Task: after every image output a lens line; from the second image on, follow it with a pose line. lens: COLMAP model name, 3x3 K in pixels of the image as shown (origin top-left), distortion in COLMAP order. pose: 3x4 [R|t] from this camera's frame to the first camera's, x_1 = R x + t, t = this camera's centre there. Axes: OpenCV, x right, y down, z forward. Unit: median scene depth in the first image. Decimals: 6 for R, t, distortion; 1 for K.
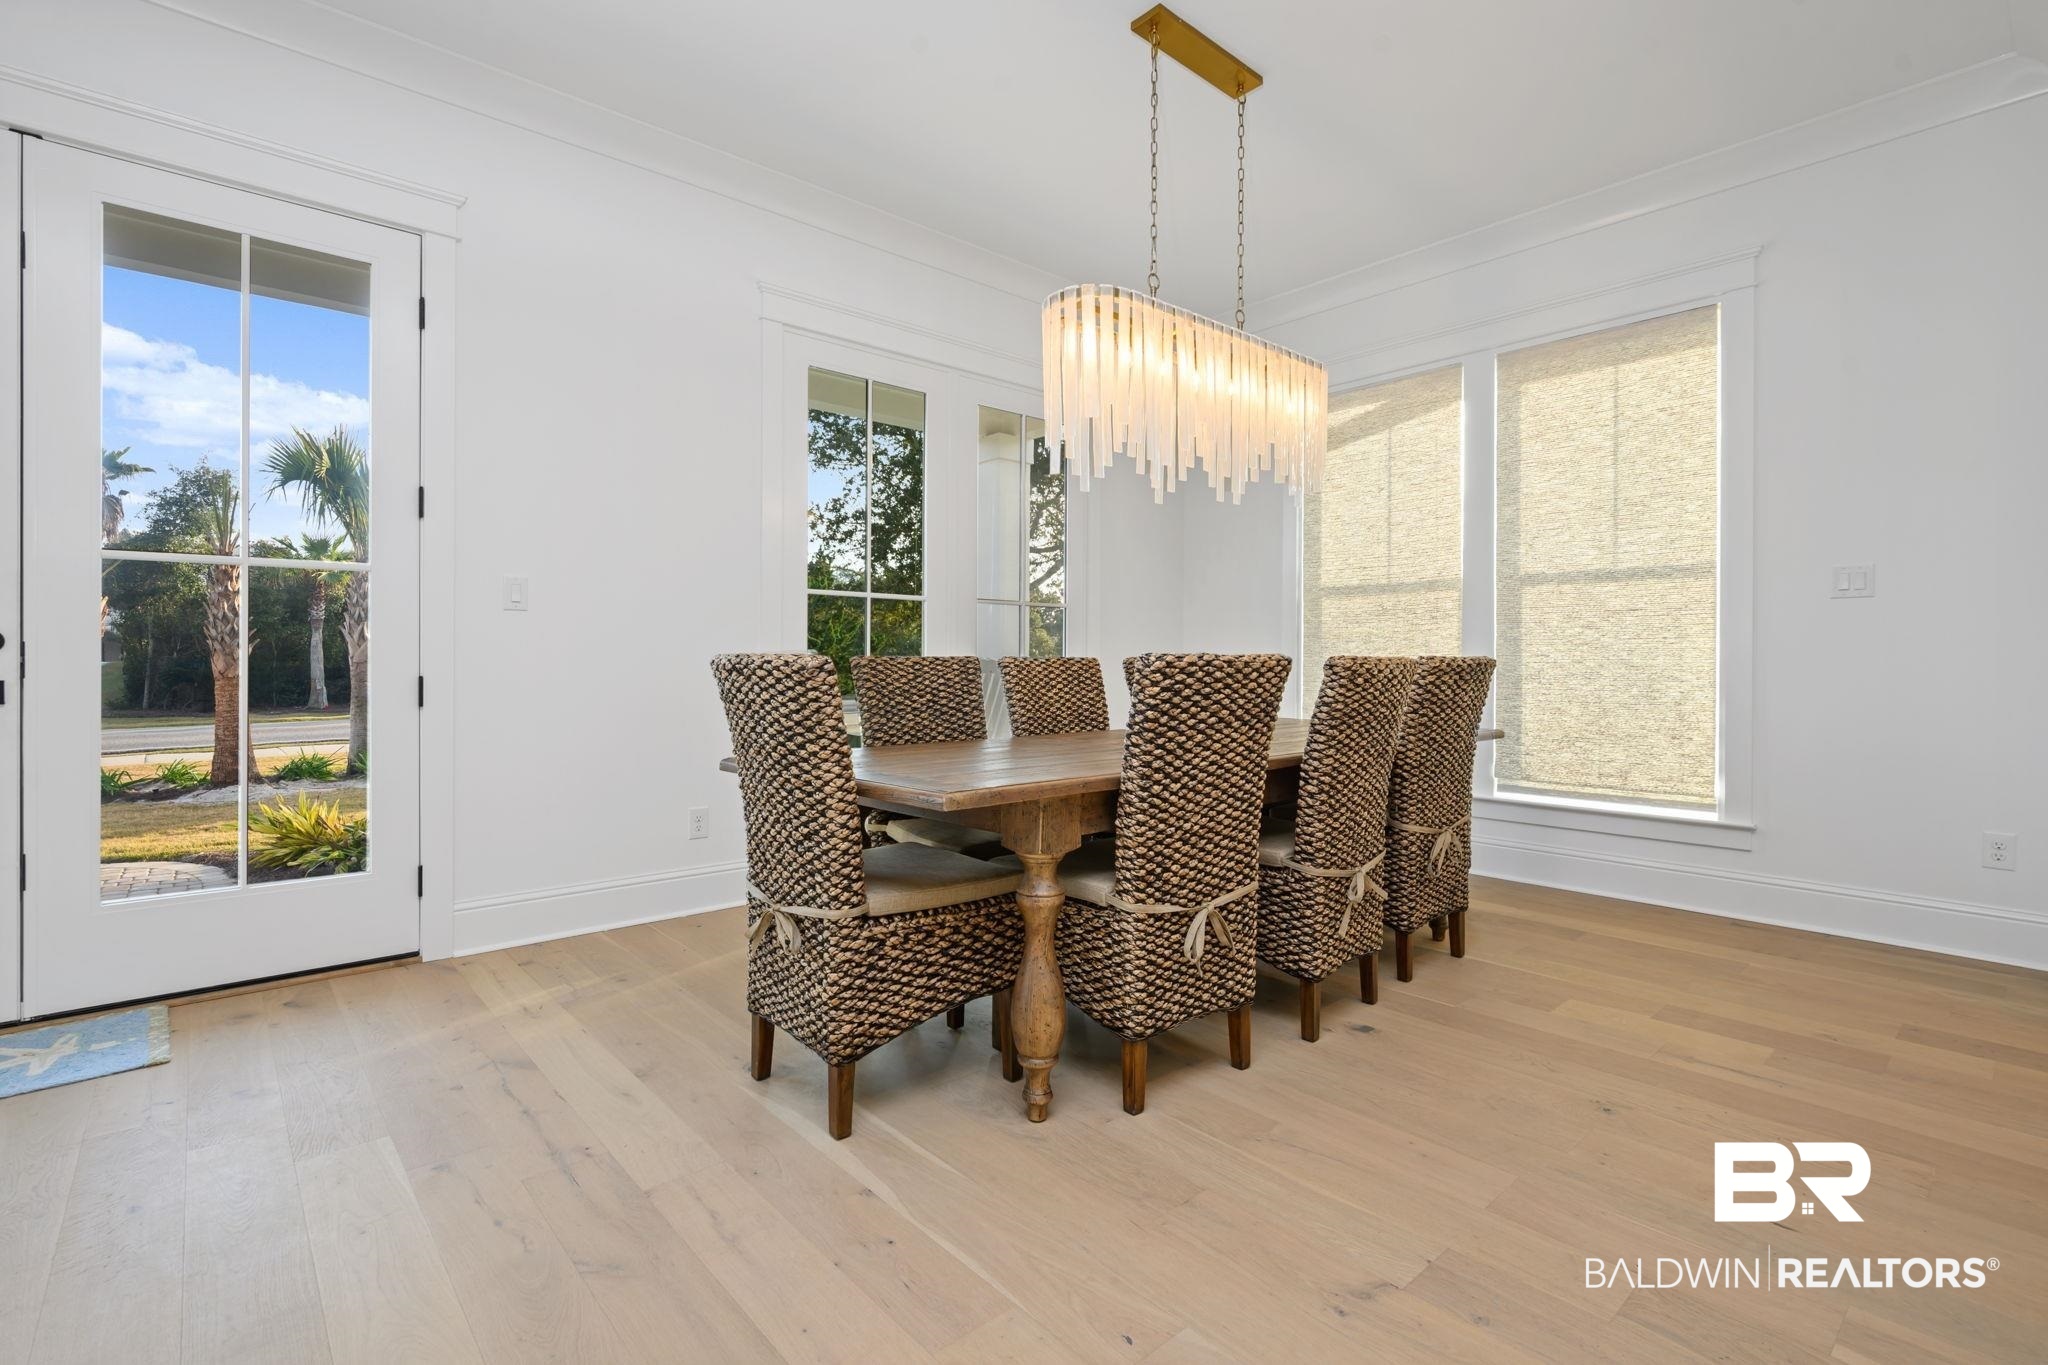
lens RADIAL K [[940.6, 0, 1035.7], [0, 940.6, 663.7], [0, 0, 1]] dist [-0.000021, -0.001431]
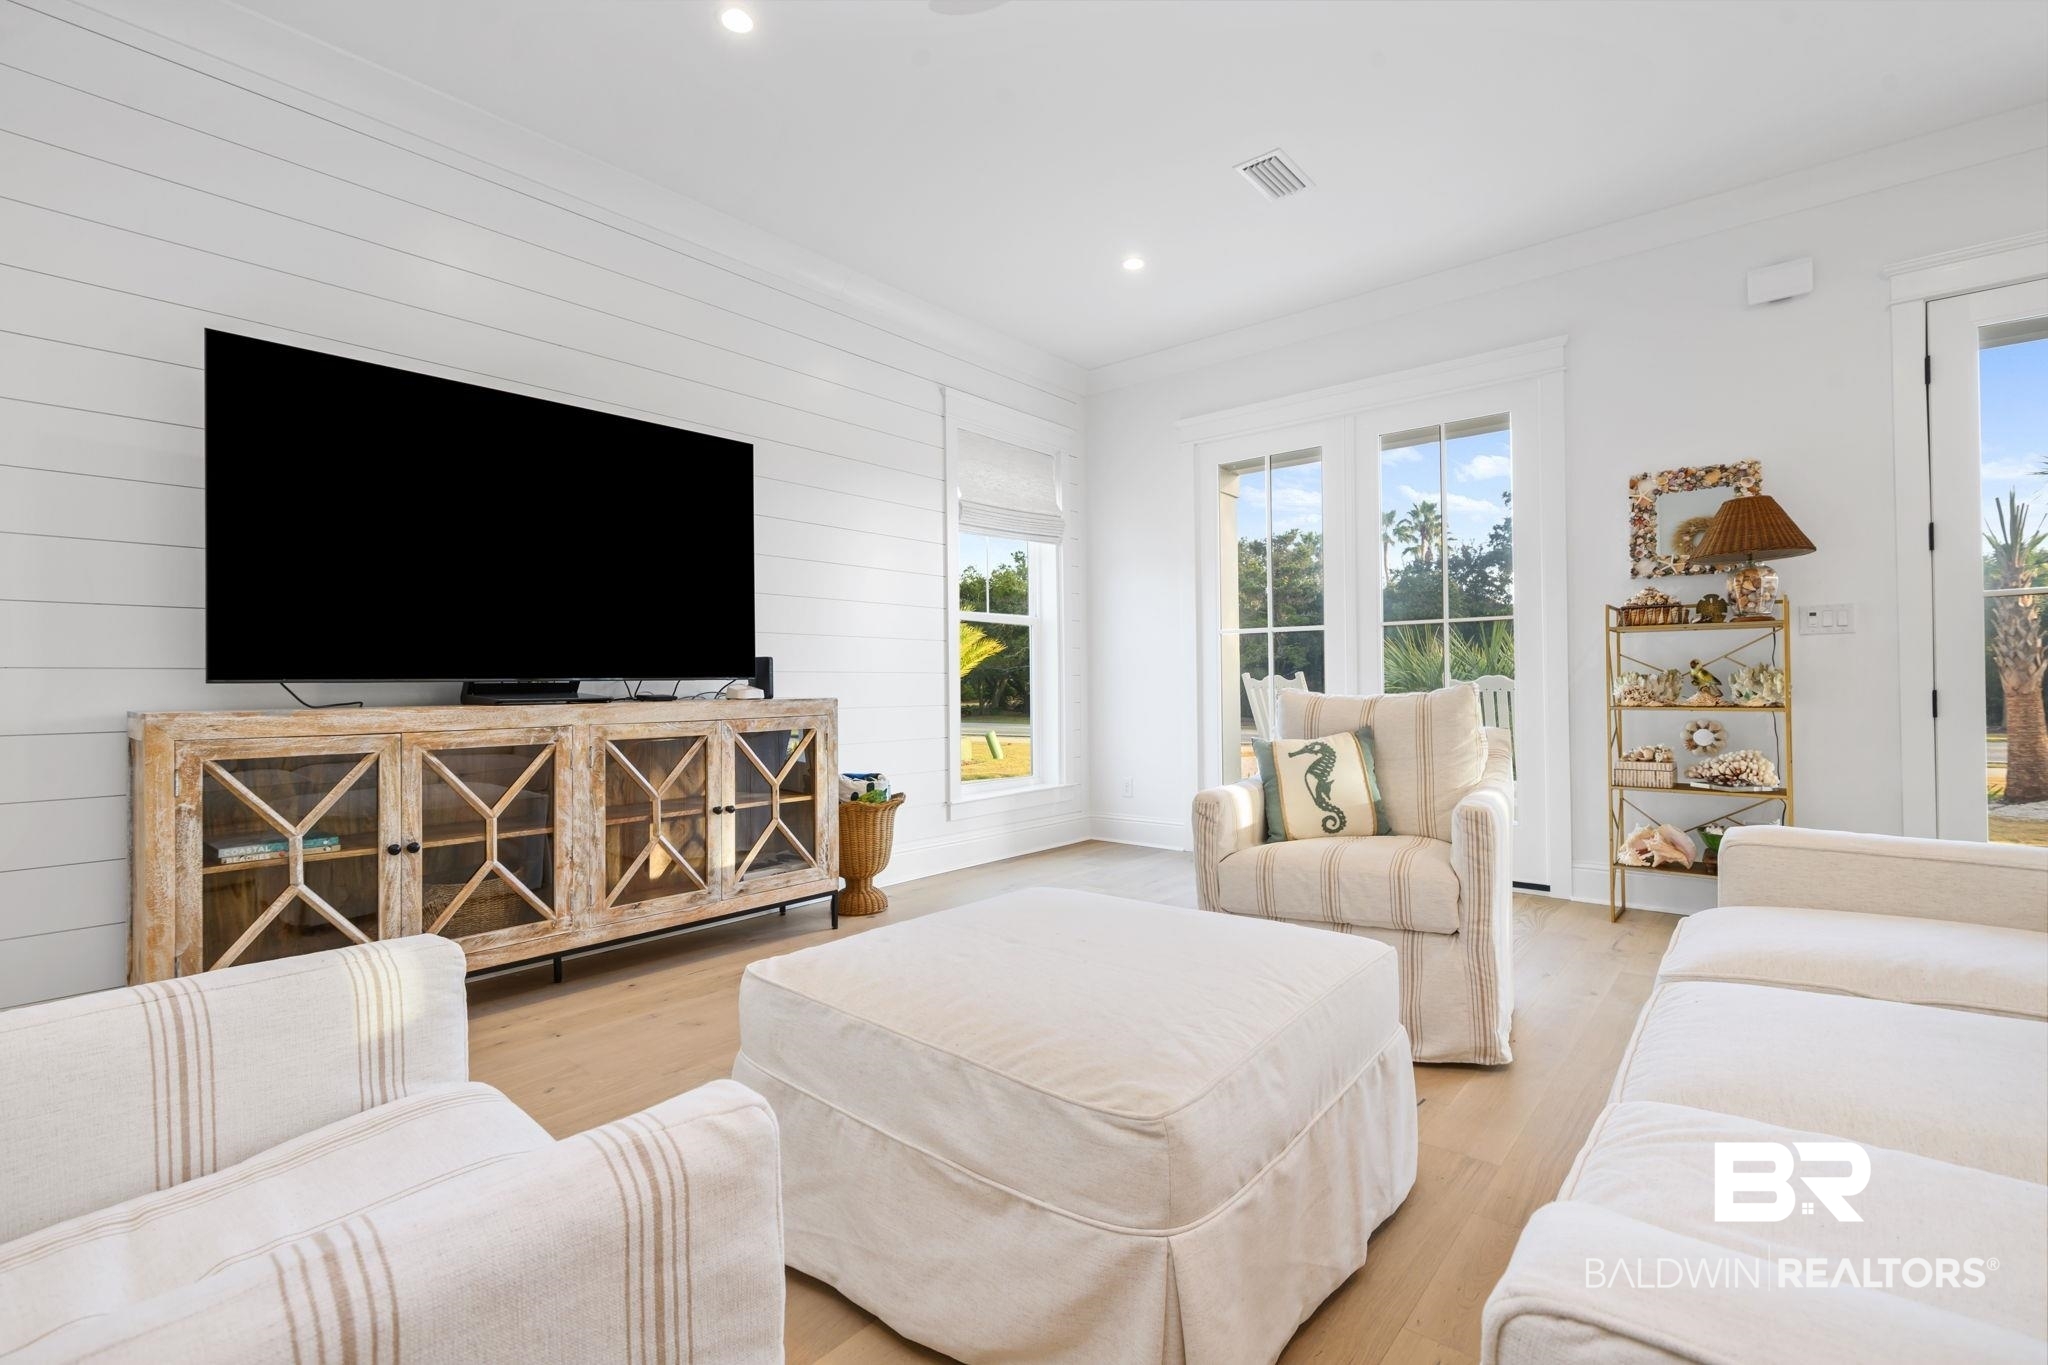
lens RADIAL K [[940.6, 0, 1035.1], [0, 940.6, 671.7], [0, 0, 1]] dist [-0.000021, -0.001431]
pose [[0.149069, -0.018686, -0.988650, -0.093849], [0.007050, 0.999816, -0.017834, 0.003679], [0.988802, -0.004312, 0.149174, -0.450747]]
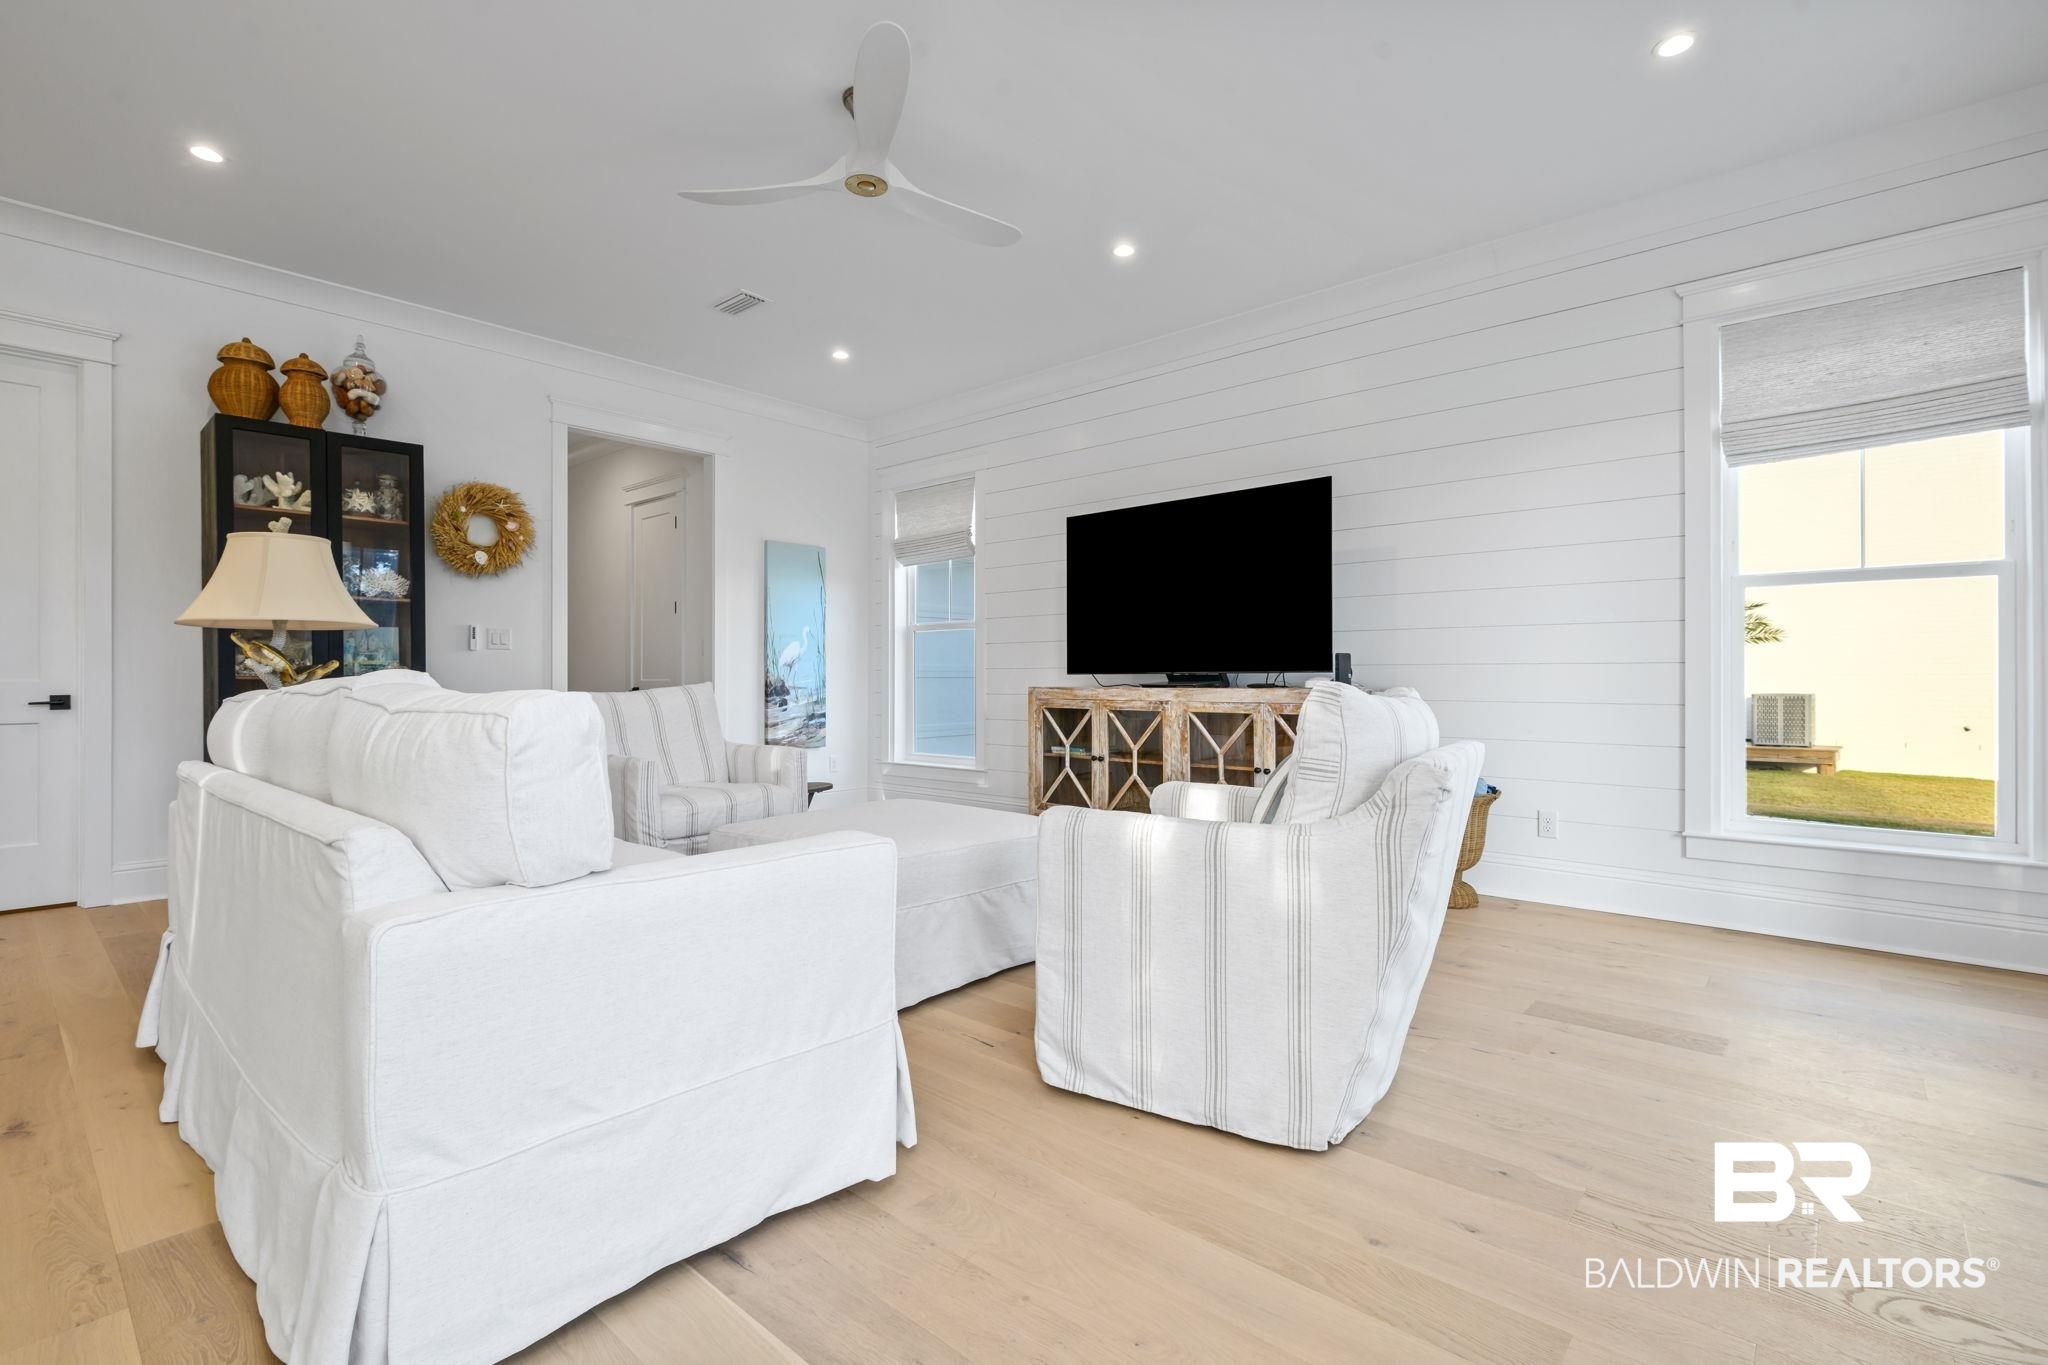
lens RADIAL K [[940.6, 0, 1028.7], [0, 940.6, 691.6], [0, 0, 1]] dist [-0.000021, -0.001431]
pose [[-0.993811, -0.008155, -0.110782, -0.552122], [-0.009377, 0.999901, 0.010517, 0.007093], [0.110686, 0.011491, -0.993789, 0.441408]]
